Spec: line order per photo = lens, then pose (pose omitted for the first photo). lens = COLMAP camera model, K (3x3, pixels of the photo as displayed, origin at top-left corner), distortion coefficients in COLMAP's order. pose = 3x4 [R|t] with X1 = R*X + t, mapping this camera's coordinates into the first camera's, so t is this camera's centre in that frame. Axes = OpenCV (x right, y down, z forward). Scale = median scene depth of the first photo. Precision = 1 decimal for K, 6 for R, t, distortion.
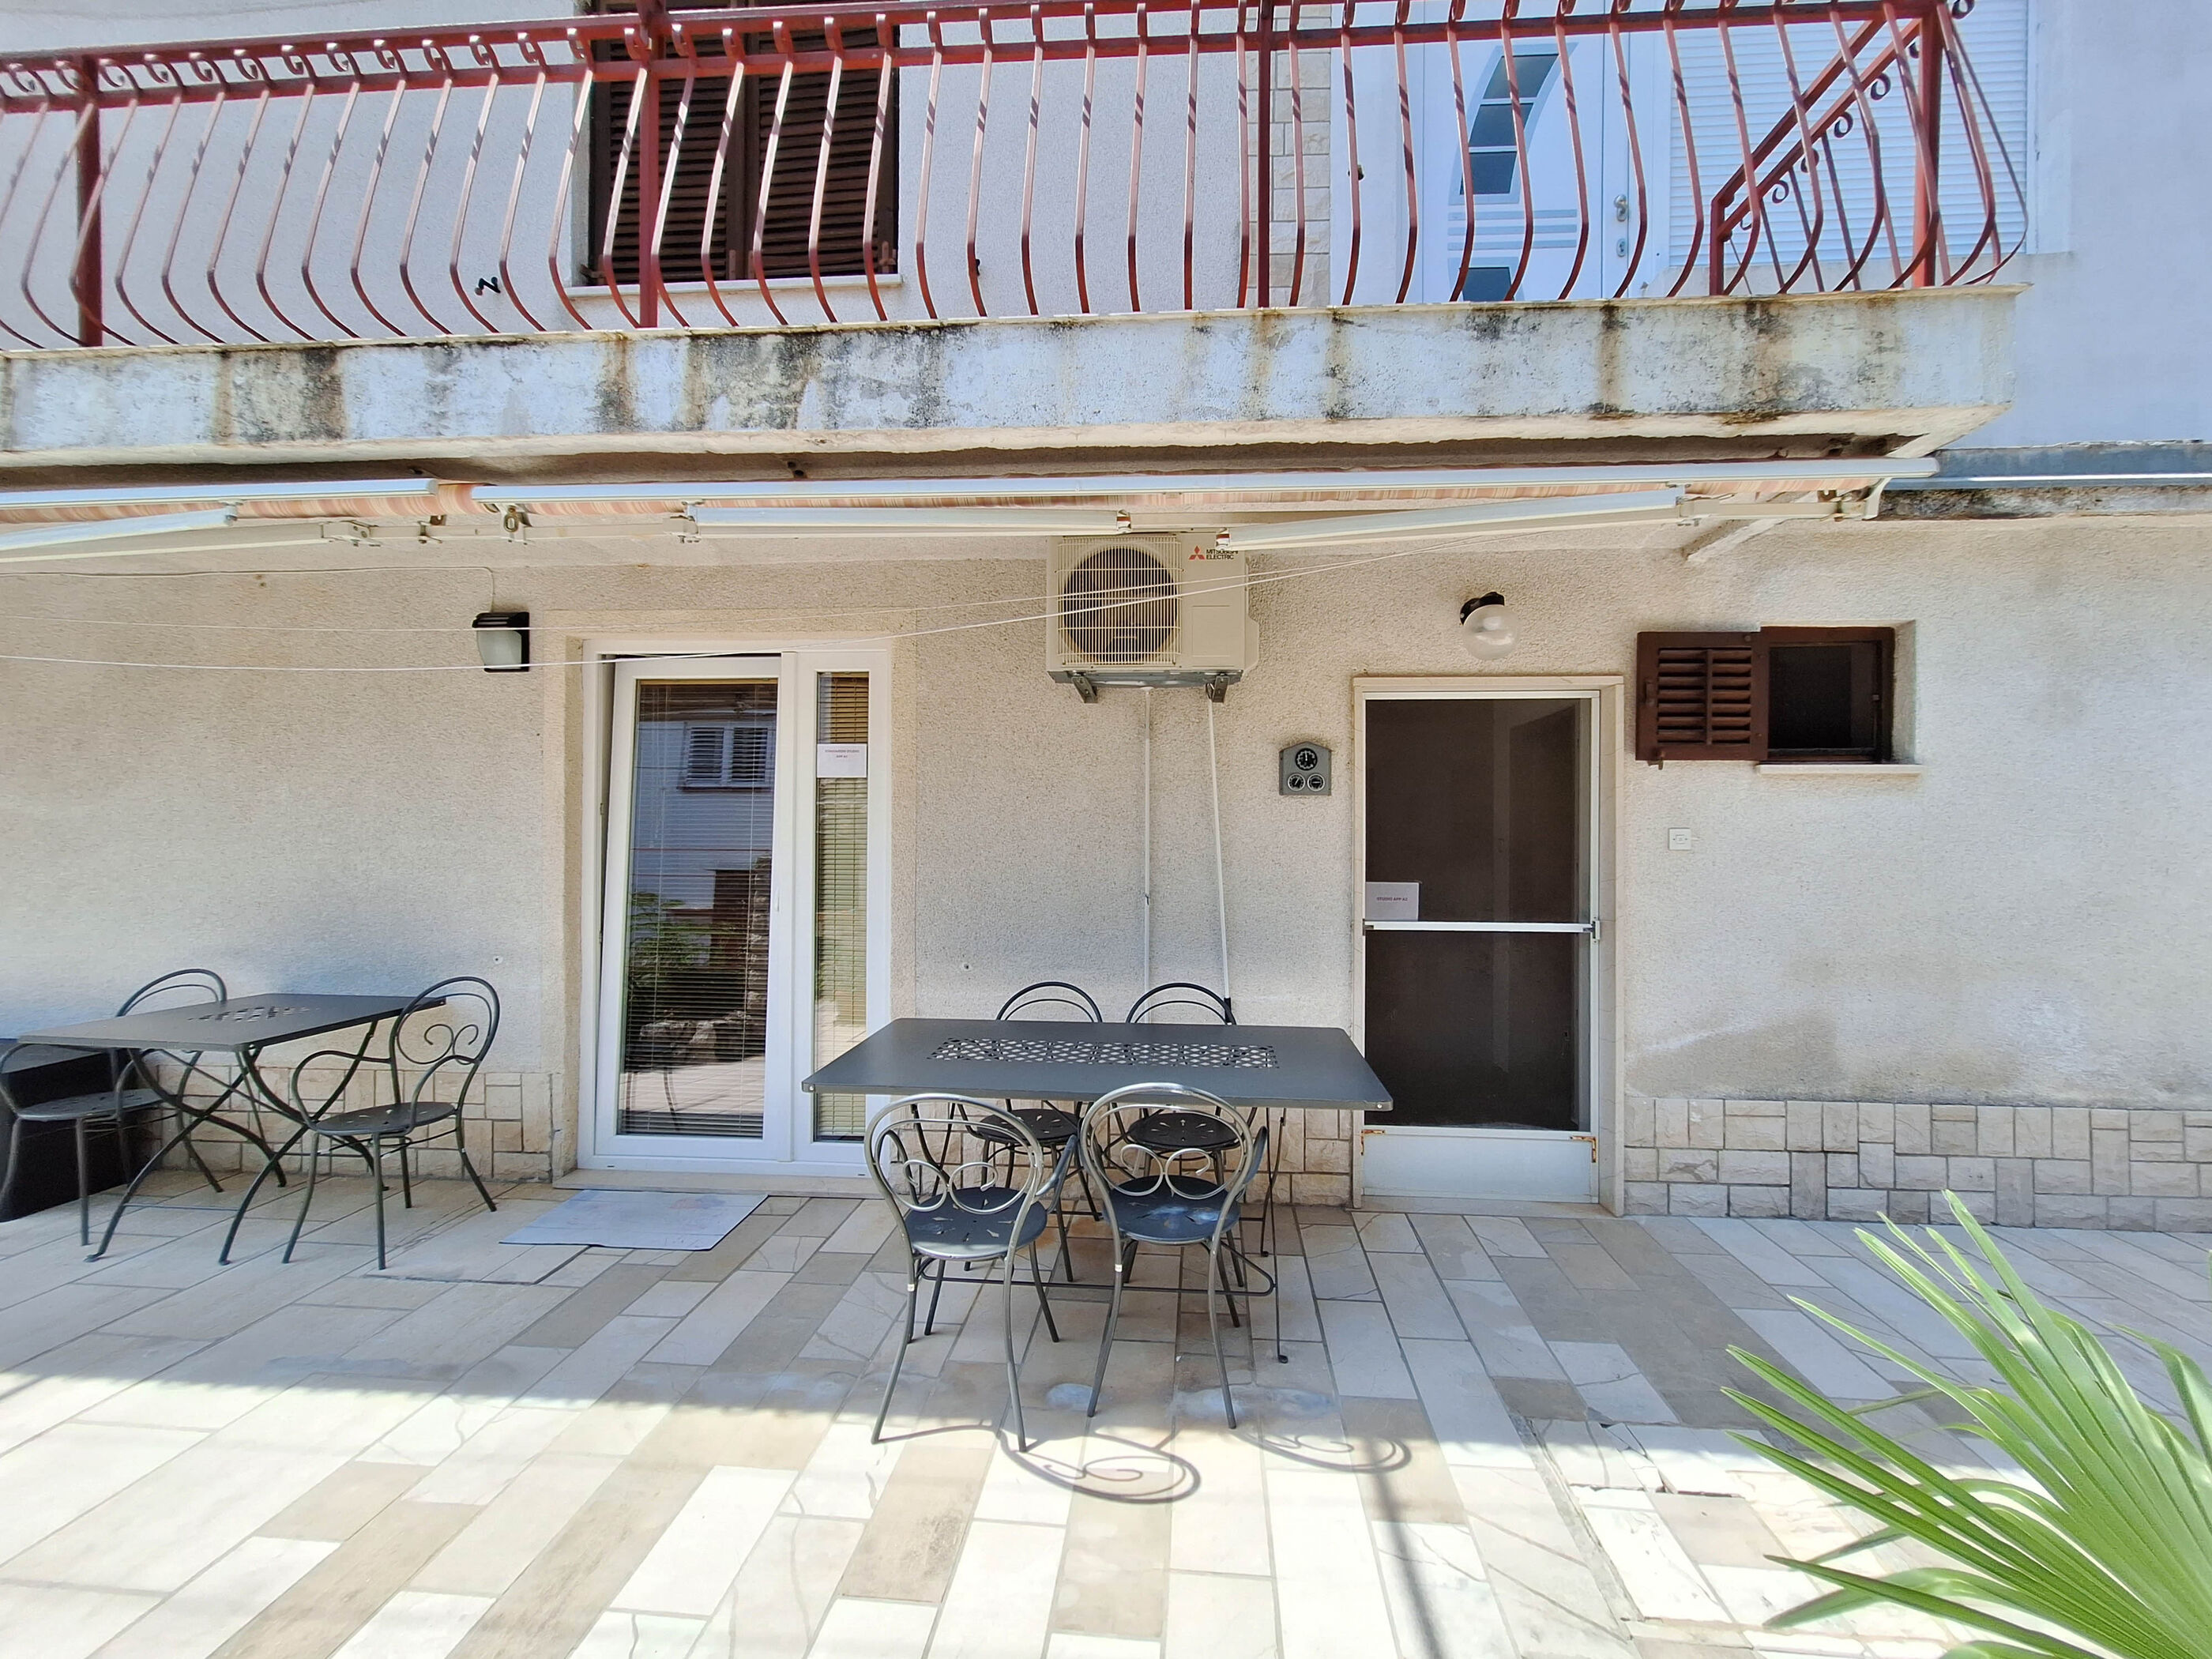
lens RADIAL K [[851.7, 0, 1124.7], [0, 851.7, 839.4], [0, 0, 1]] dist [-0.006123, 0.001010]
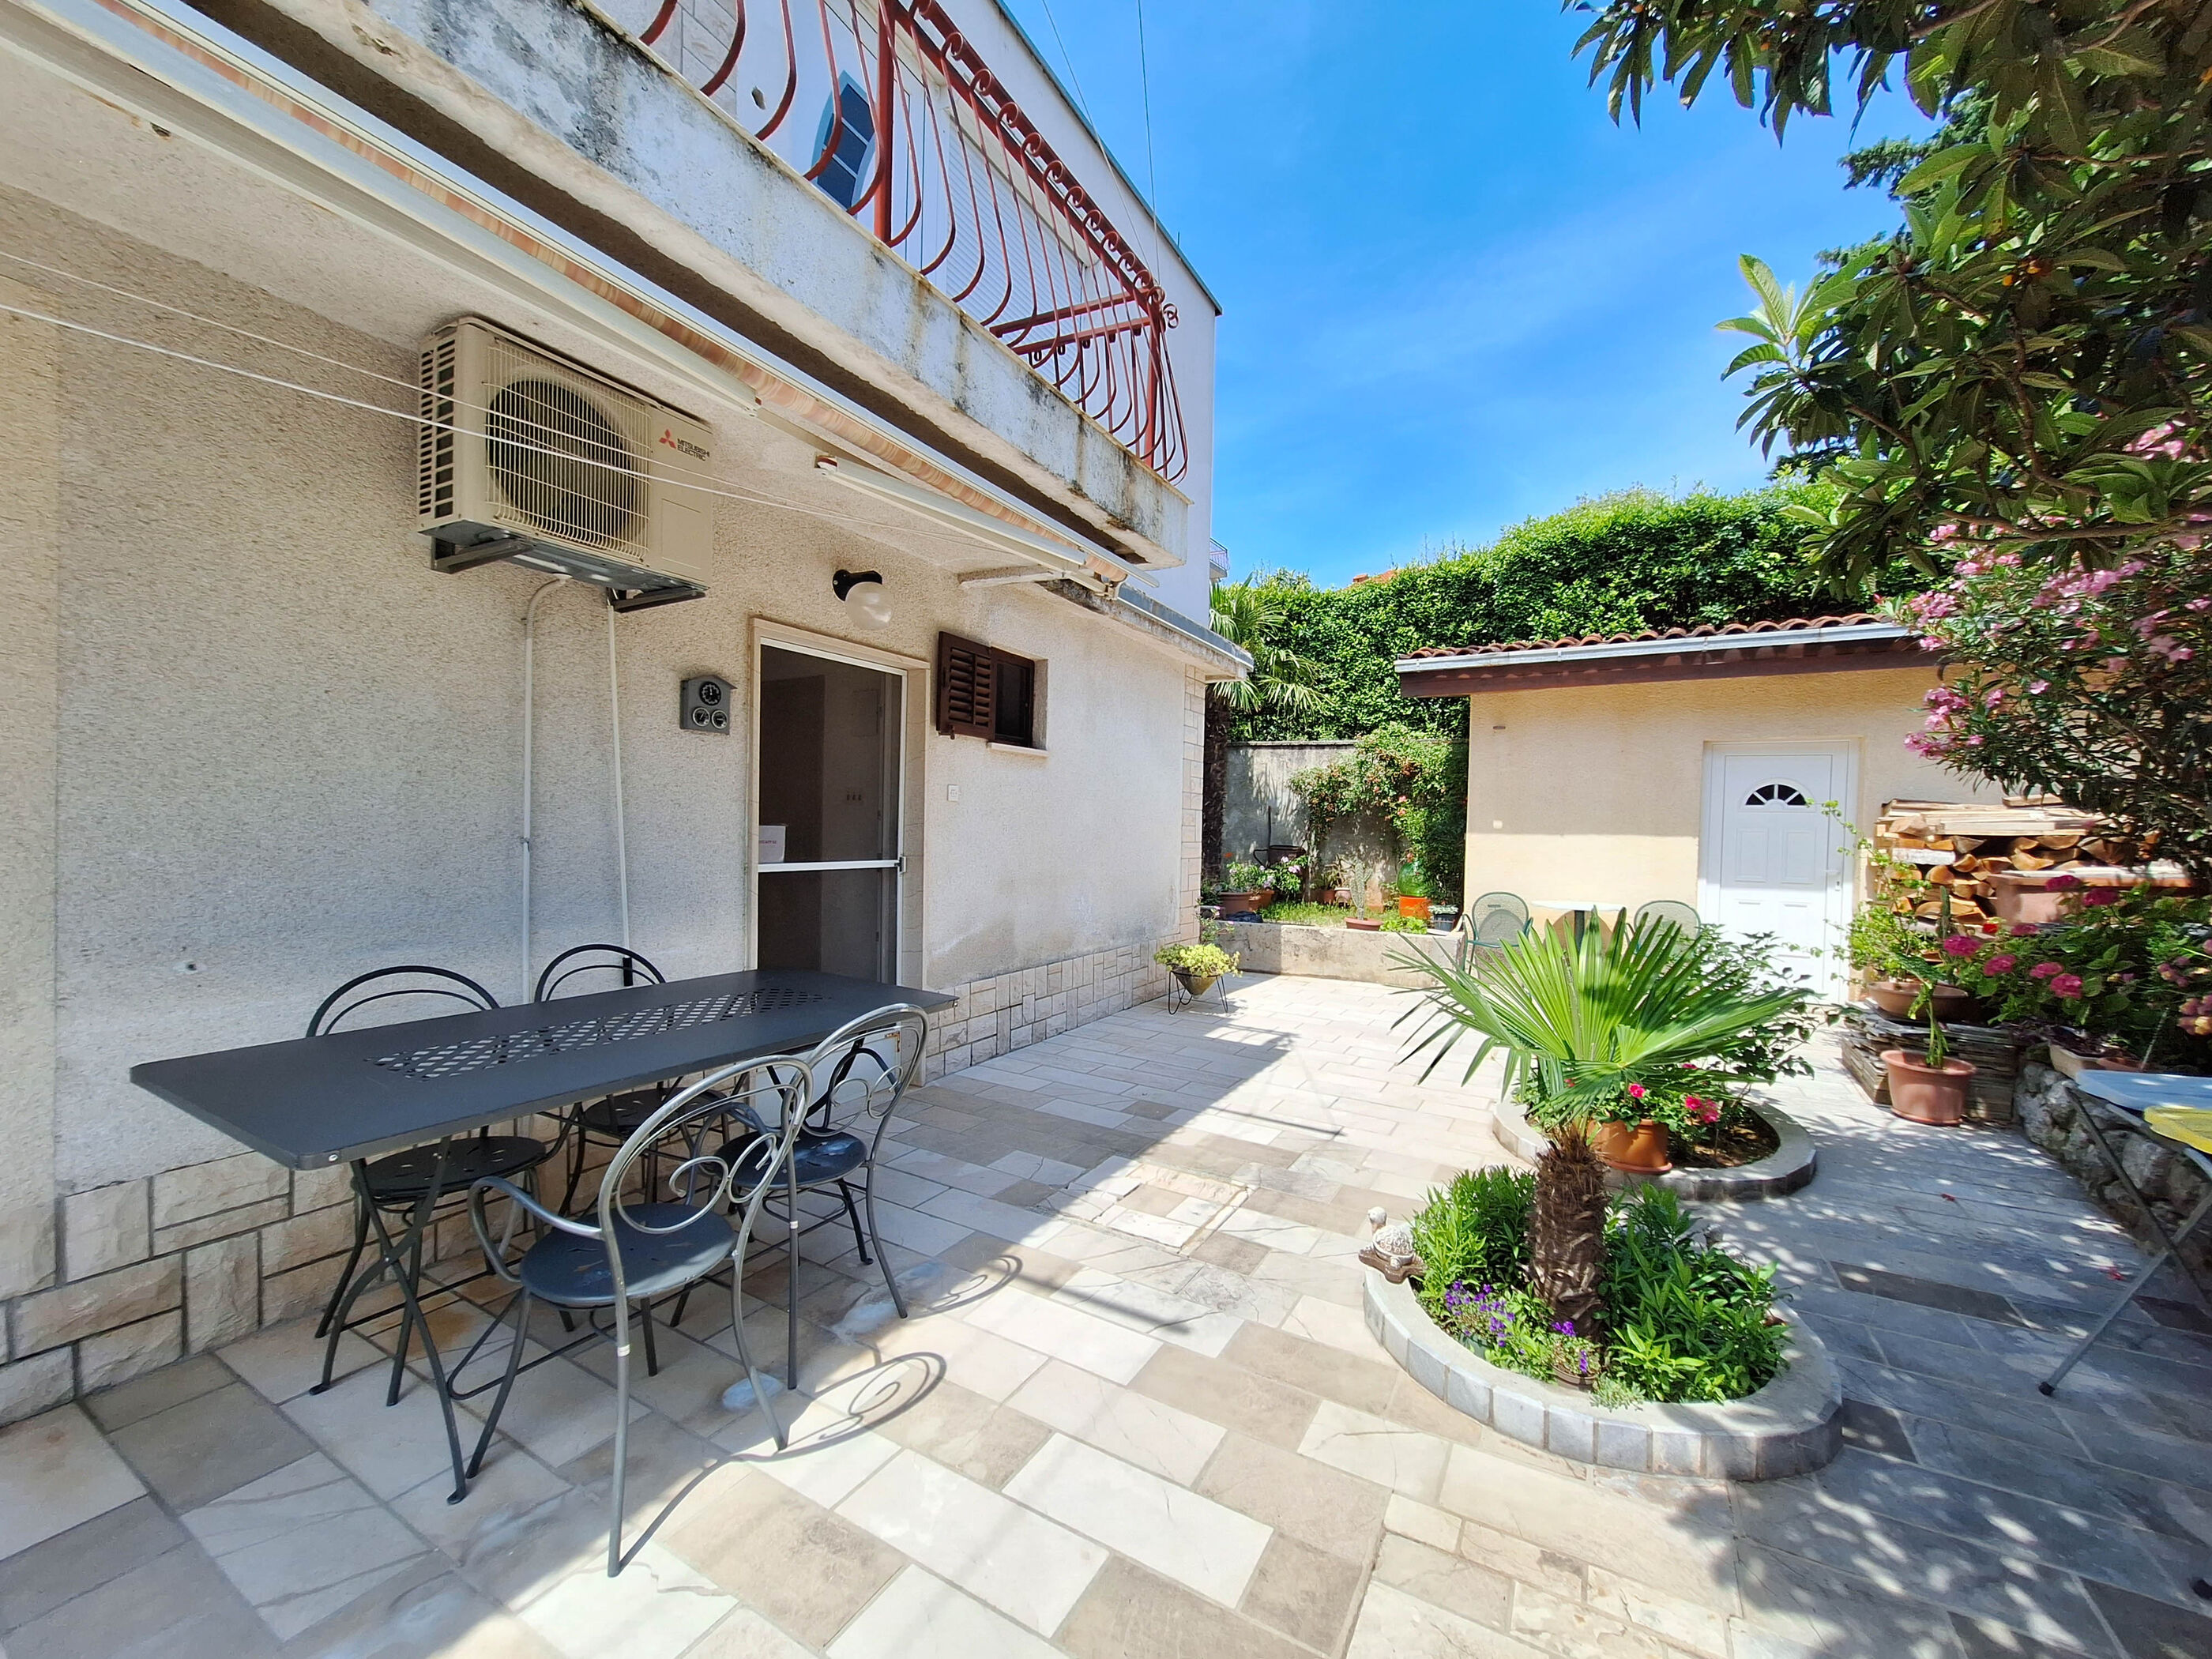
lens RADIAL K [[851.7, 0, 1116.2], [0, 851.7, 830.2], [0, 0, 1]] dist [-0.006123, 0.001010]
pose [[0.439269, -0.001341, 0.898355, -0.438728], [-0.024926, 0.999596, 0.013680, 0.032901], [-0.898010, -0.028402, 0.439058, 0.183952]]
